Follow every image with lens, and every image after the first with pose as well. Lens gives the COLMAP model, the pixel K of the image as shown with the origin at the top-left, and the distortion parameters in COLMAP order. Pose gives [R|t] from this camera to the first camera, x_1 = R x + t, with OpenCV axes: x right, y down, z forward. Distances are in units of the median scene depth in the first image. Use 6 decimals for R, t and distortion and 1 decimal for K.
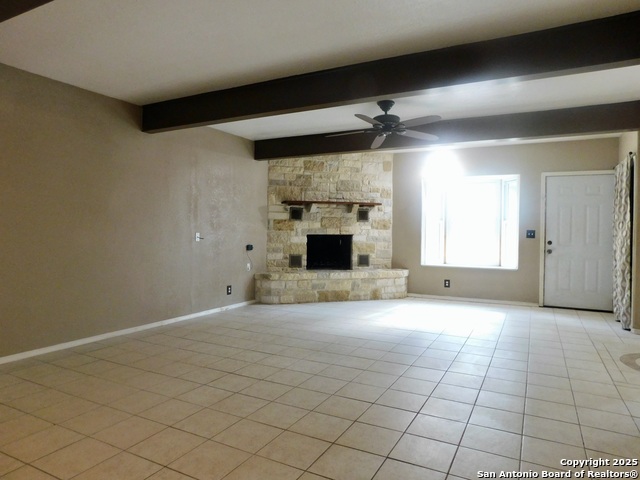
lens RADIAL K [[416.8, 0, 319.3], [0, 416.8, 239.0], [0, 0, 1]] dist [-0.049969, 0.003178]
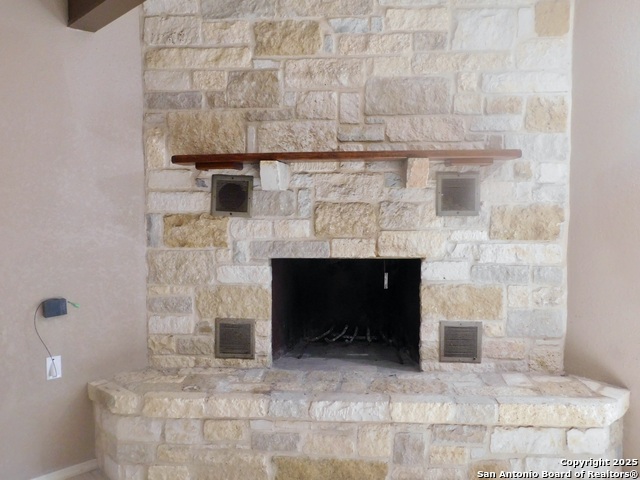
lens RADIAL K [[538.0, 0, 321.0], [0, 538.0, 239.3], [0, 0, 1]] dist [0.001799, -0.000661]
pose [[0.939181, 0.010761, -0.343254, 0.150507], [0.007789, 0.998584, 0.052619, -0.047080], [0.343334, -0.052092, 0.937768, 0.626168]]
